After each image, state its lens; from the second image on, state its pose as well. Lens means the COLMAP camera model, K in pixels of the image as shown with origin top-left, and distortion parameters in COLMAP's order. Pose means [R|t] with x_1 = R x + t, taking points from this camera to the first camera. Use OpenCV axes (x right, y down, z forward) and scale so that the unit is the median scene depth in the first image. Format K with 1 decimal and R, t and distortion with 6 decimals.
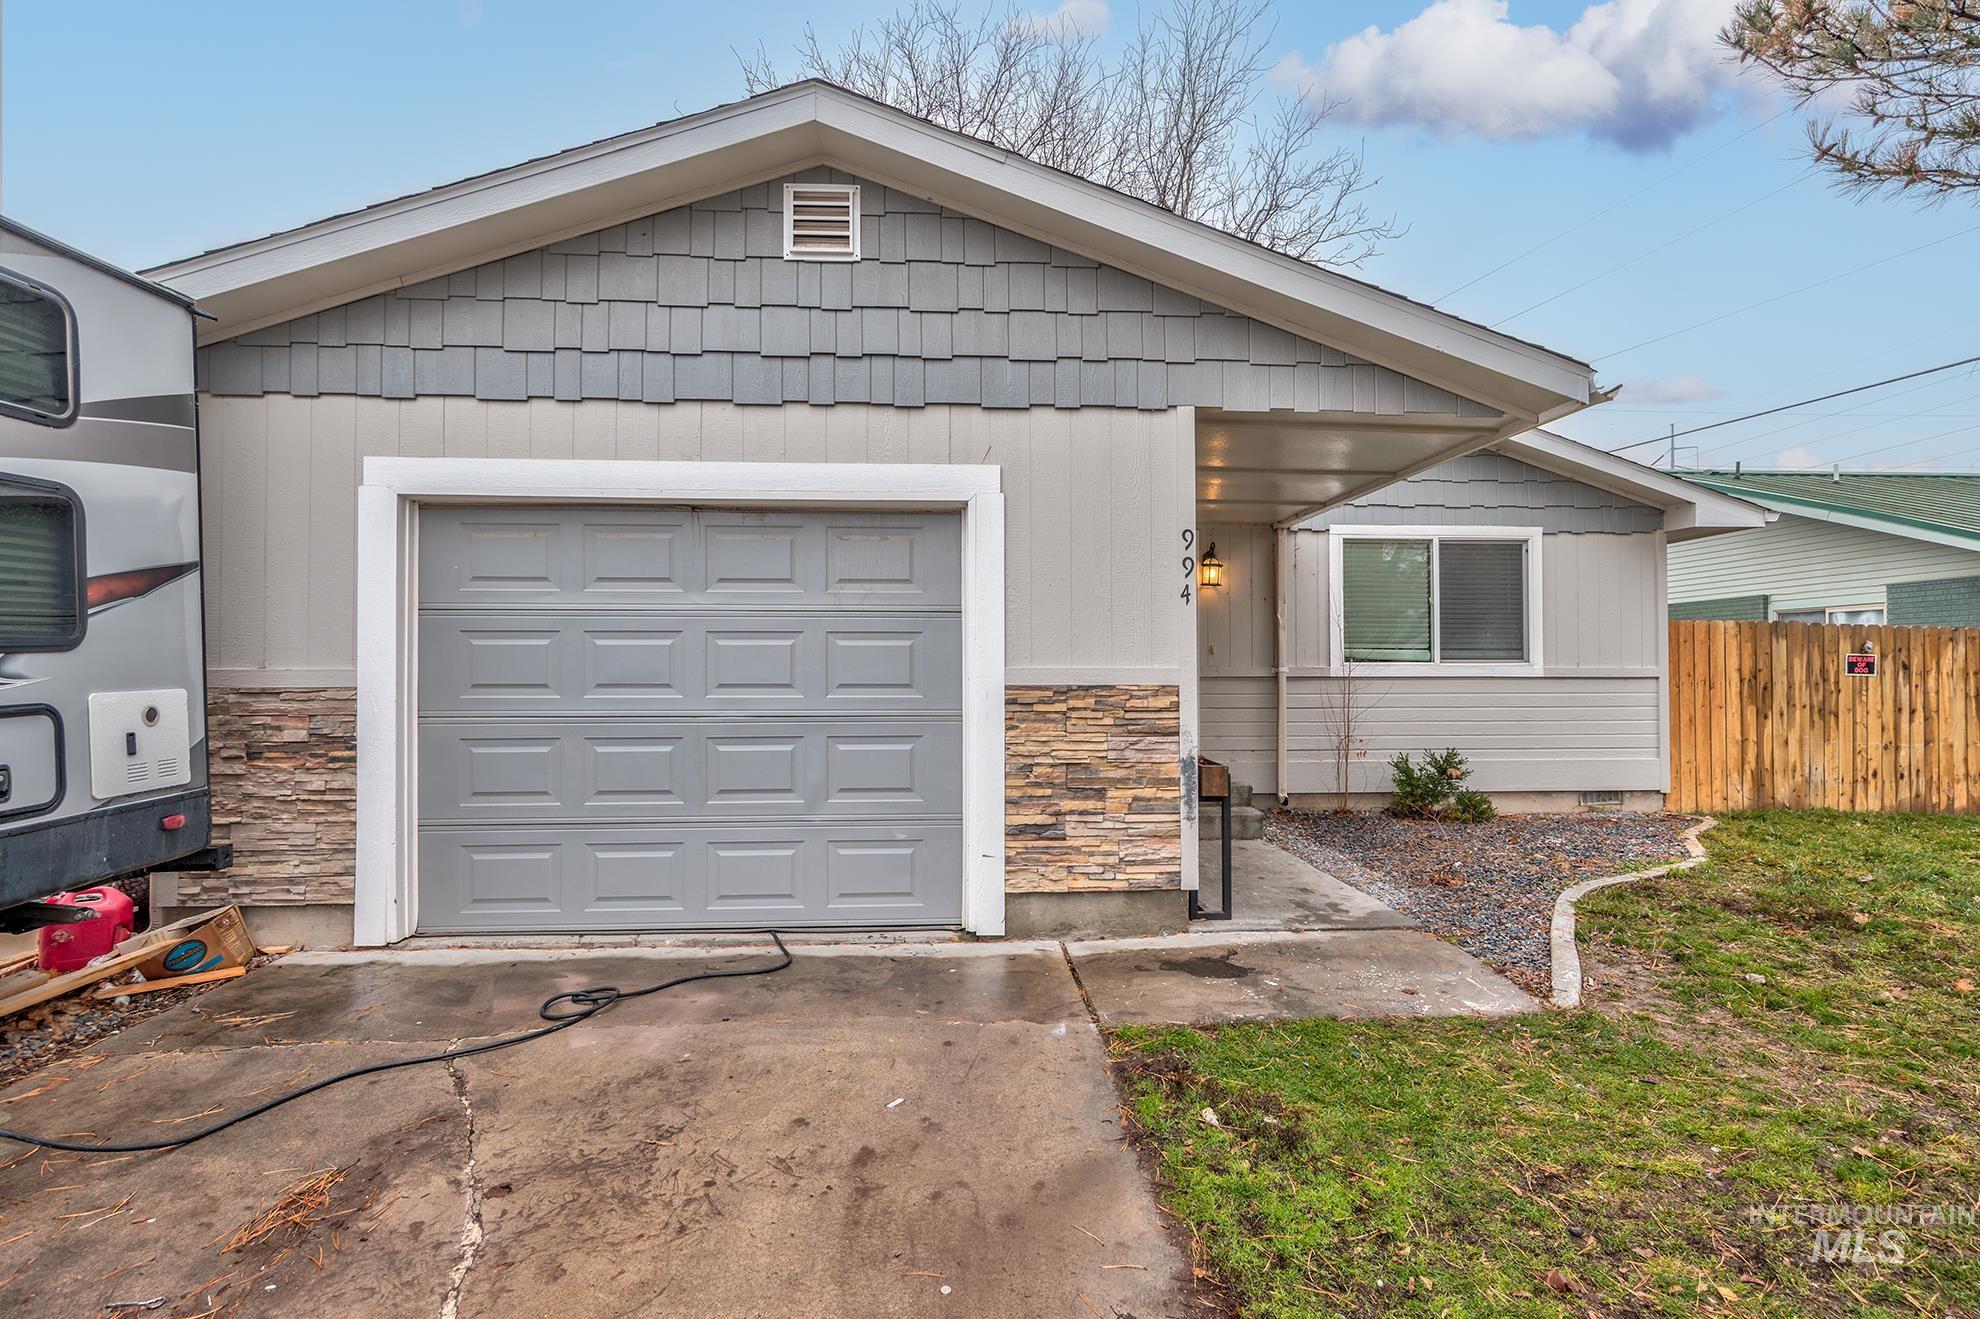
lens RADIAL K [[1024.3, 0, 981.8], [0, 1024.3, 662.1], [0, 0, 1]] dist [0.005602, 0.001689]
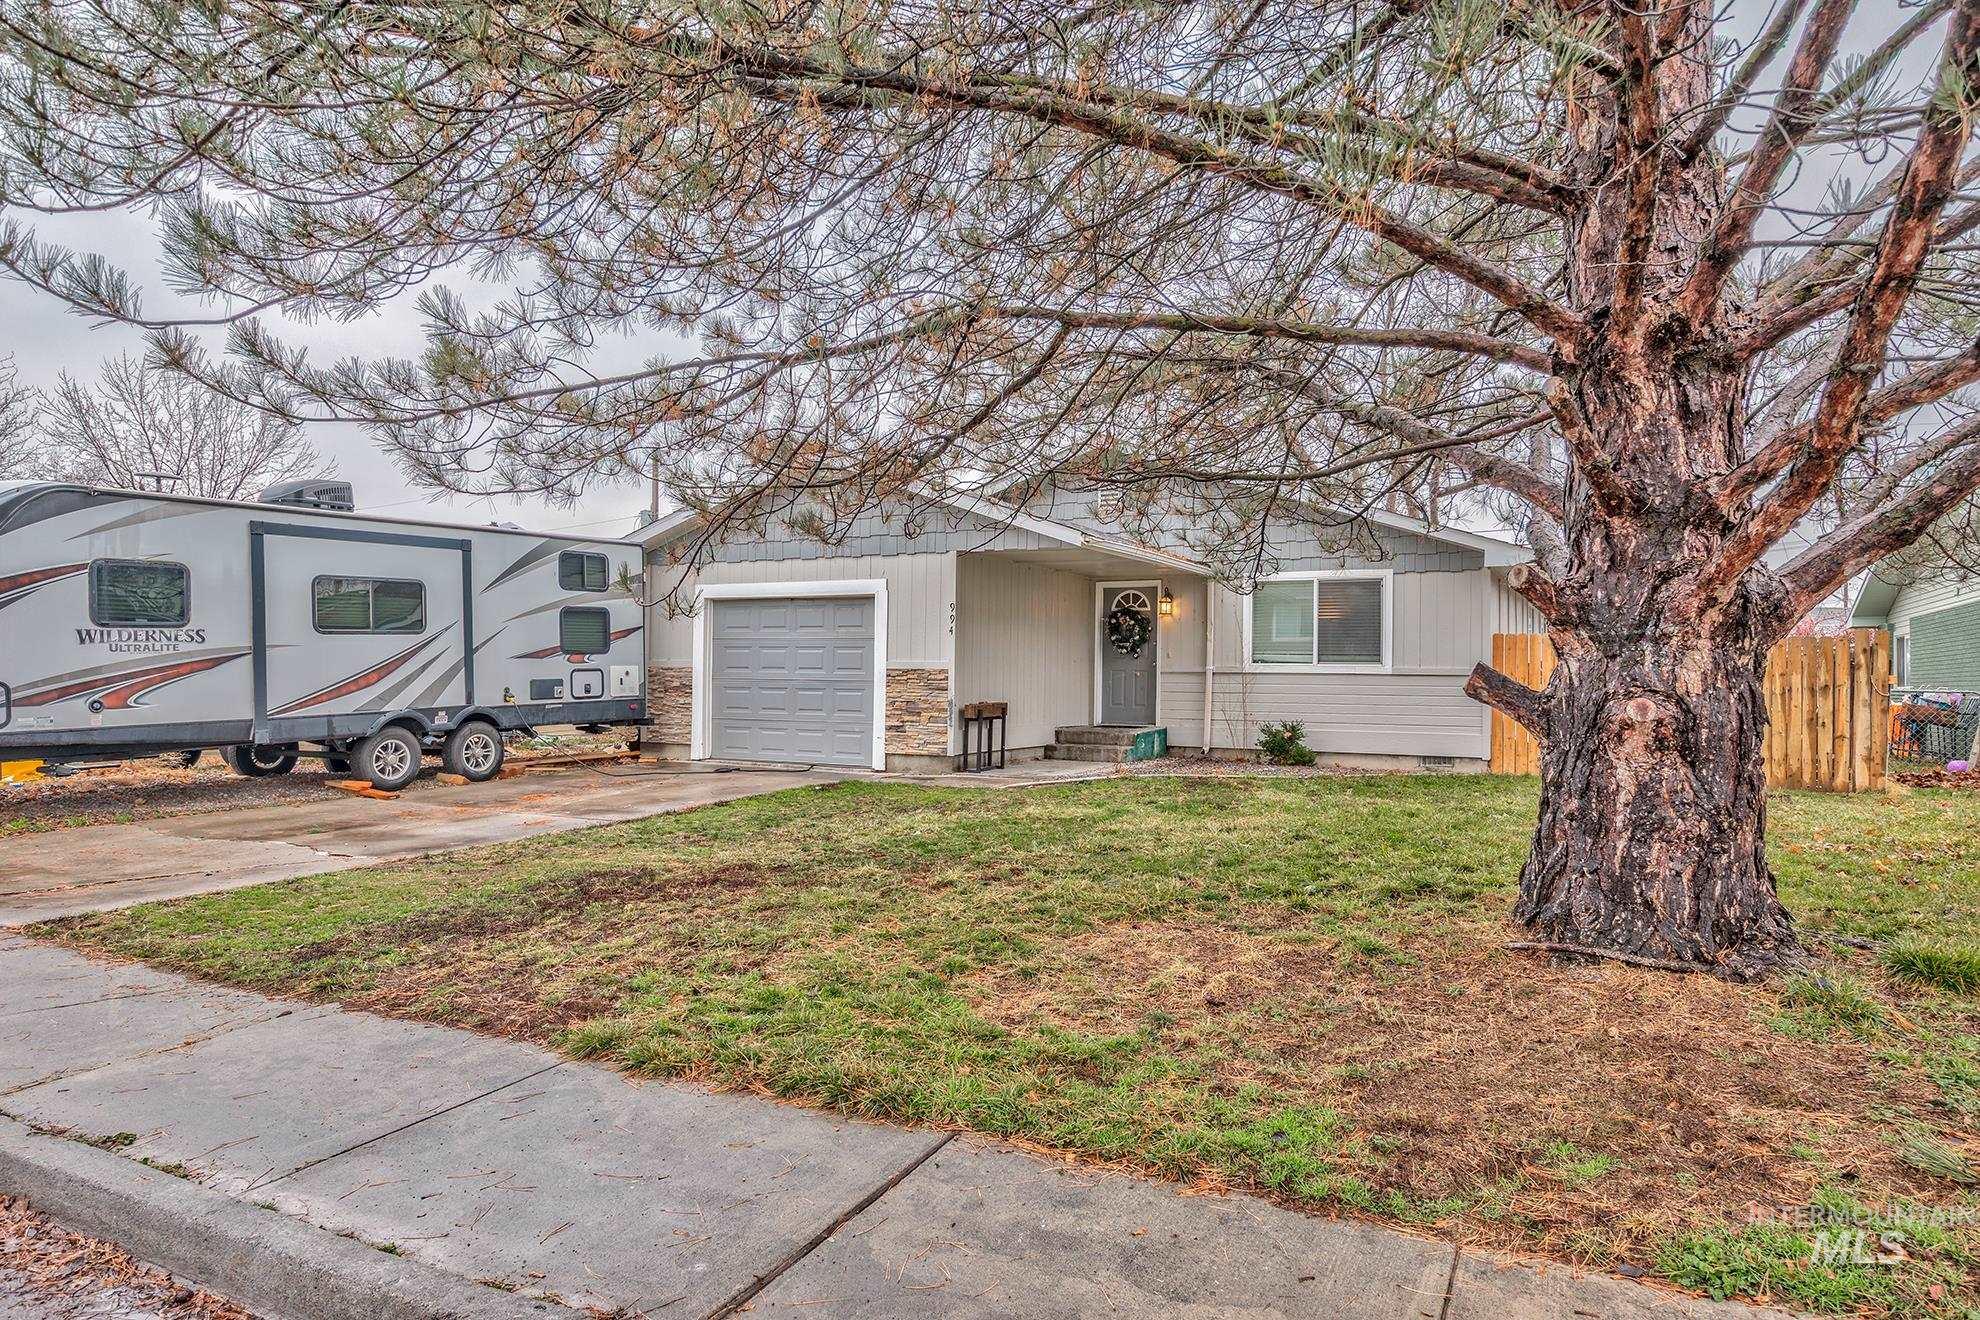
lens RADIAL K [[1183.7, 0, 970.4], [0, 1183.7, 654.8], [0, 0, 1]] dist [0.006064, 0.002745]
pose [[0.842480, 0.000733, -0.538727, 1.697653], [-0.008345, 0.999897, -0.011690, 0.021100], [0.538663, 0.014344, 0.842399, -1.260954]]
